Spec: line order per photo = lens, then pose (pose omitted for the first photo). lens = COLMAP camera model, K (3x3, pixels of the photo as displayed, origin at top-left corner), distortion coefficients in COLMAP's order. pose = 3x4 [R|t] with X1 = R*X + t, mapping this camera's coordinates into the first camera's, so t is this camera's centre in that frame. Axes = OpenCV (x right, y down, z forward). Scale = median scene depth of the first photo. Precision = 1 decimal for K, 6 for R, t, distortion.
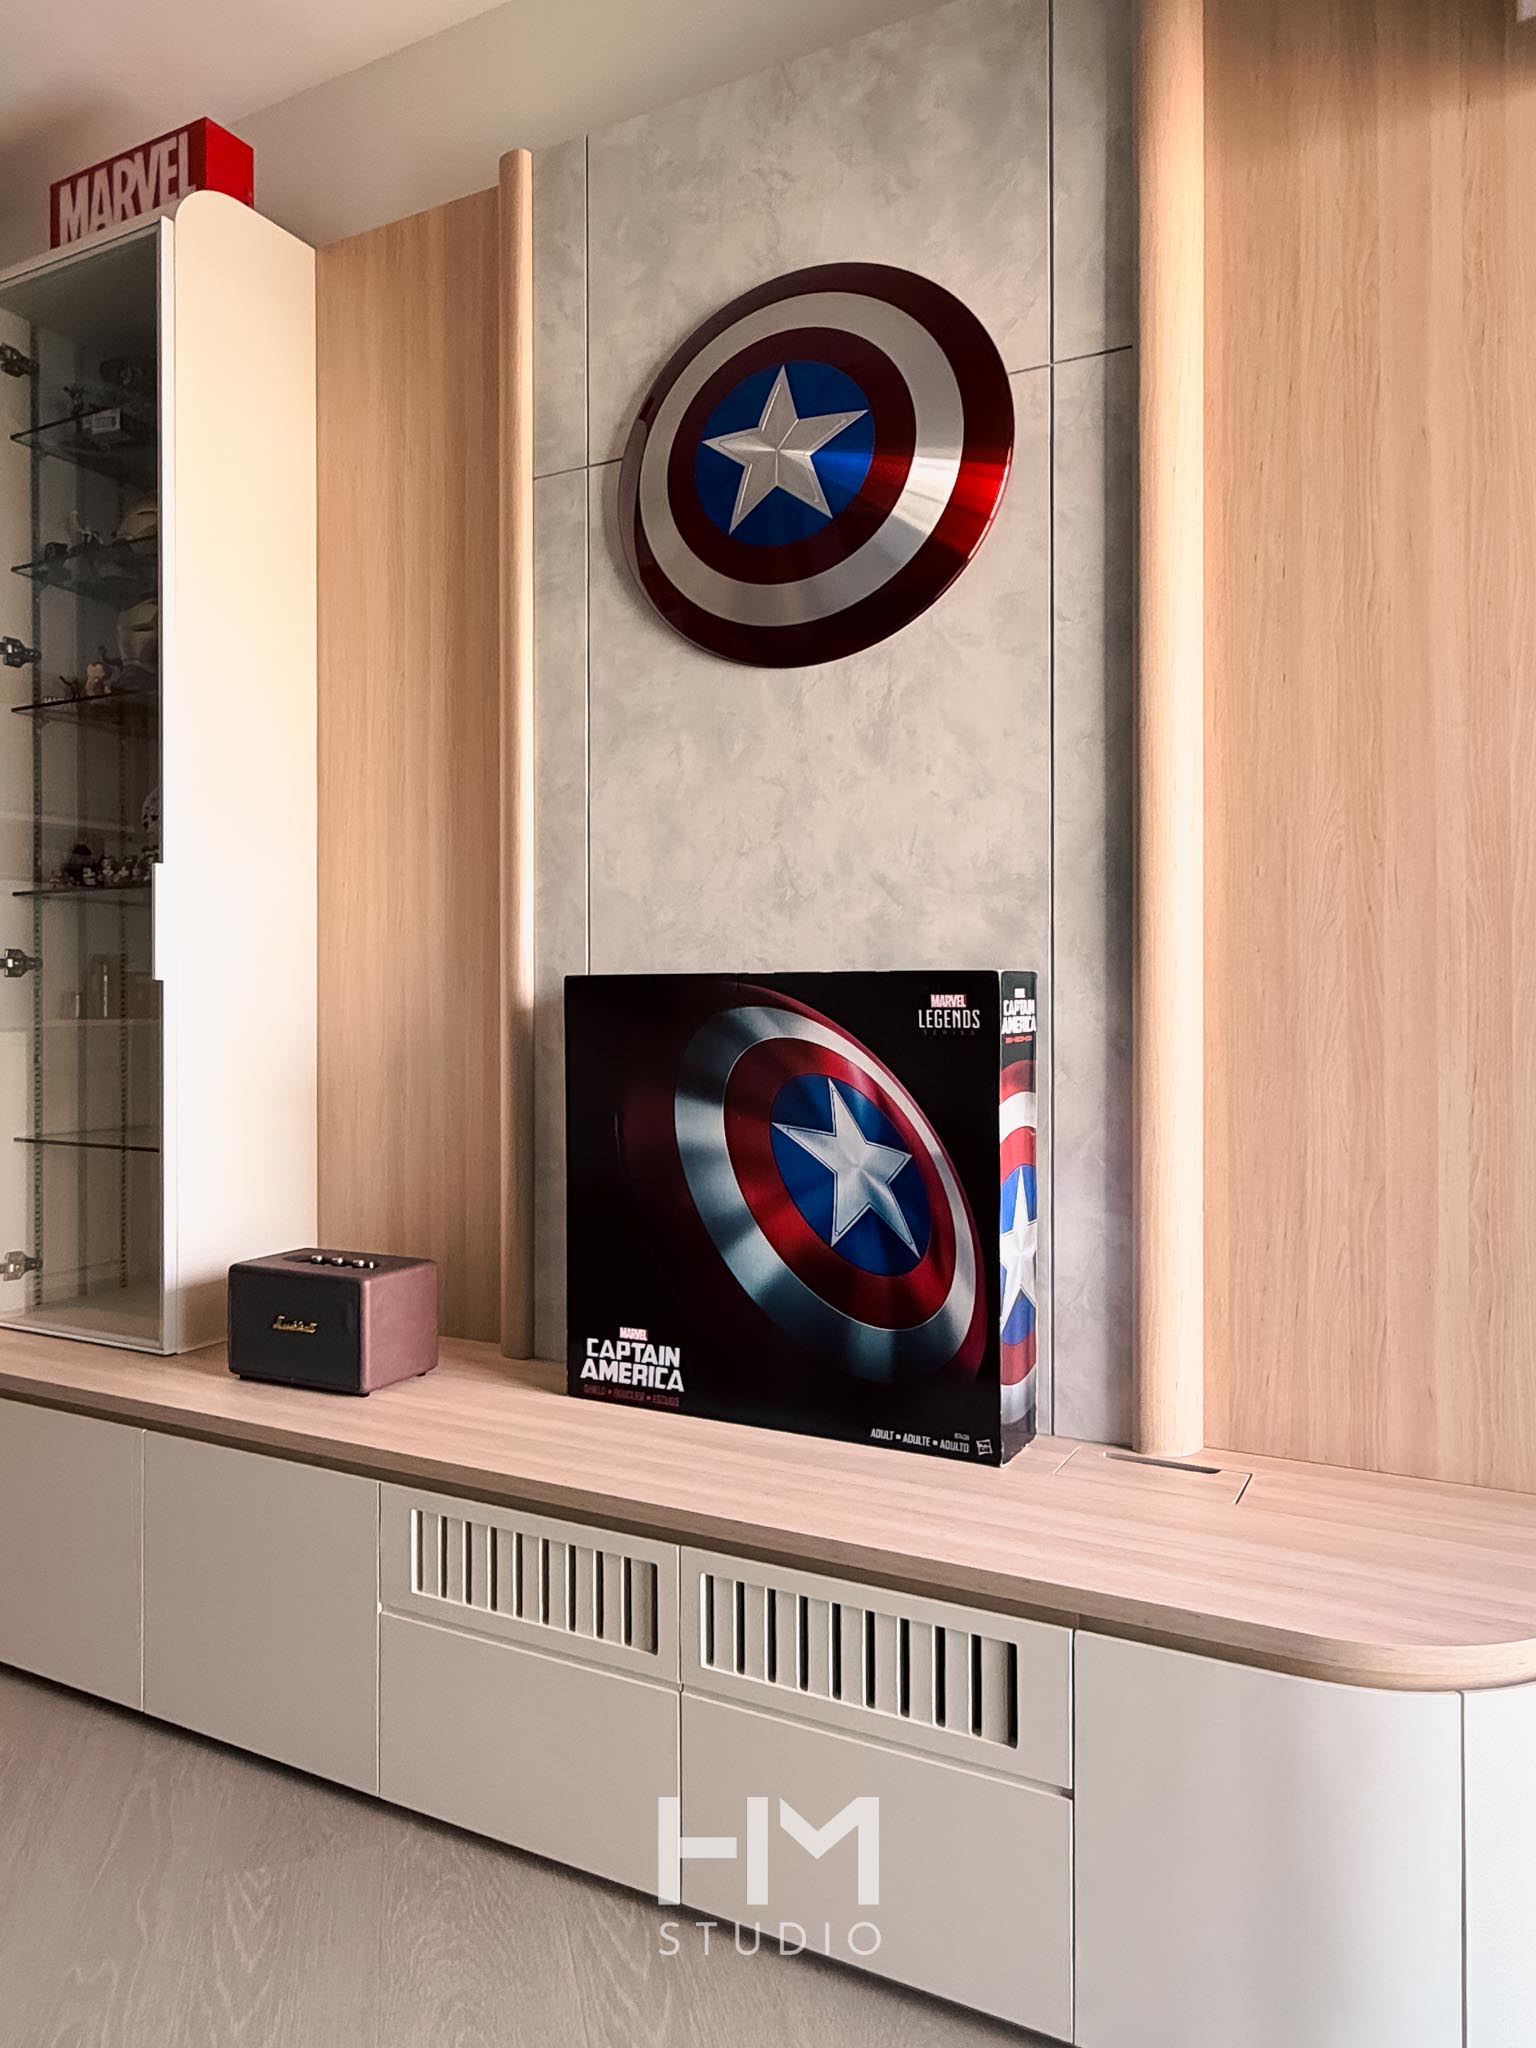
lens RADIAL K [[1102.0, 0, 771.1], [0, 1102.0, 995.4], [0, 0, 1]] dist [0.002086, -0.001983]
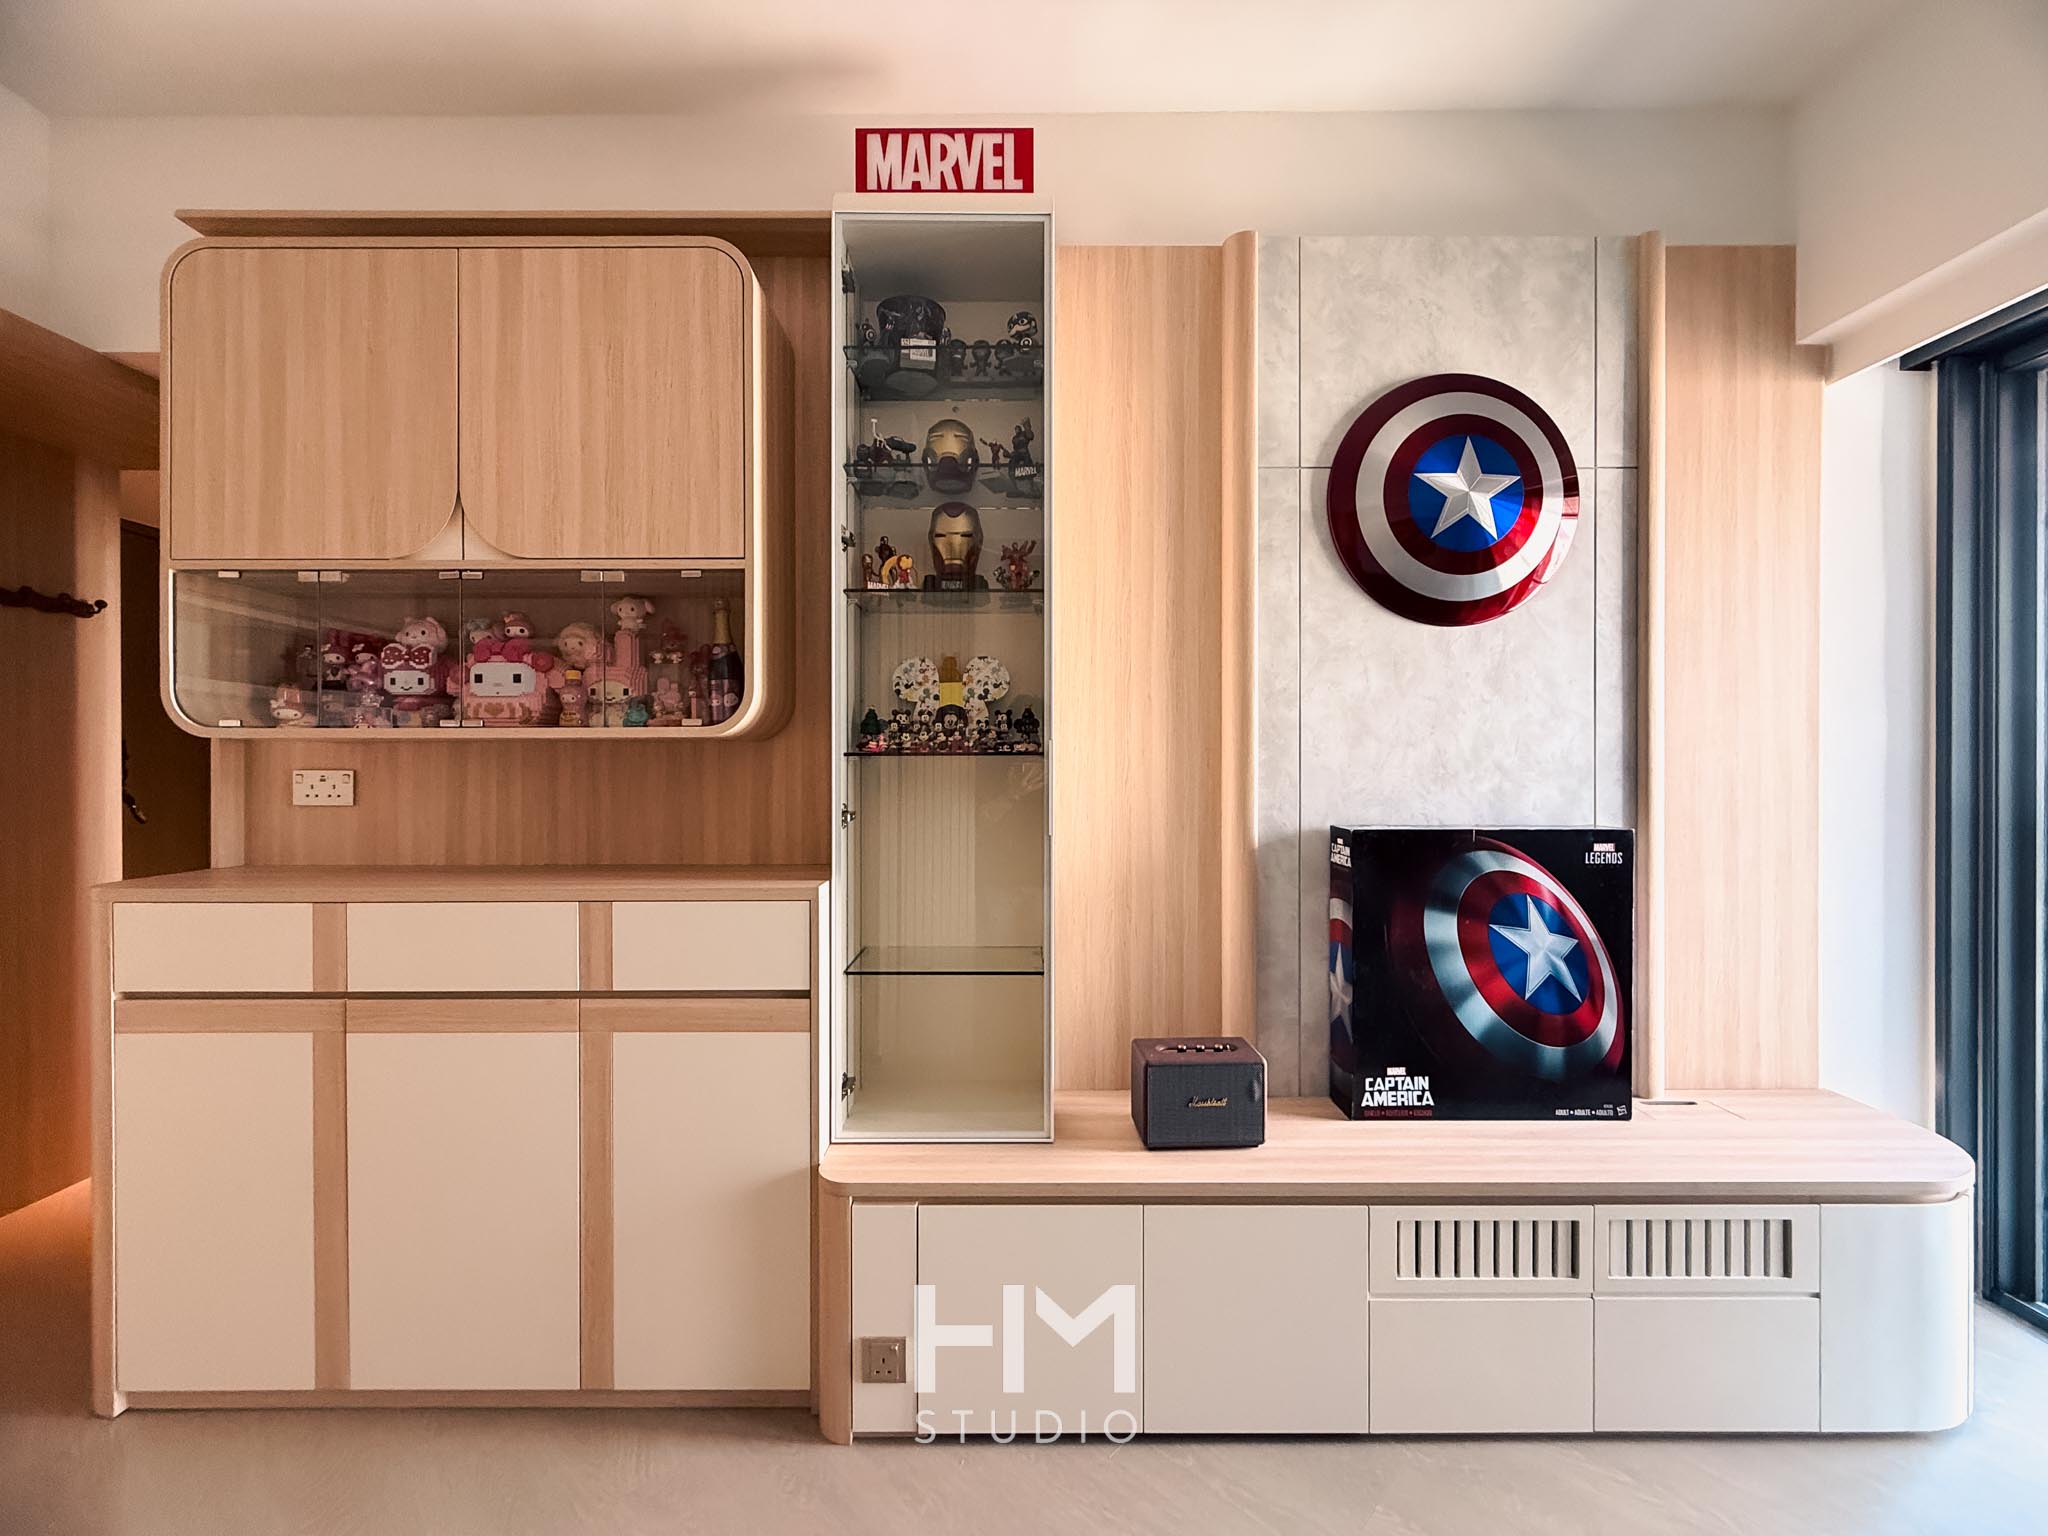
lens RADIAL K [[794.3, 0, 1024.0], [0, 794.3, 768.0], [0, 0, 1]] dist [0.000441, 0.000034]
pose [[0.914866, 0.010114, 0.403630, -1.017277], [-0.009166, 0.999949, -0.004281, -0.091634], [-0.403653, 0.000217, 0.914912, 0.223960]]
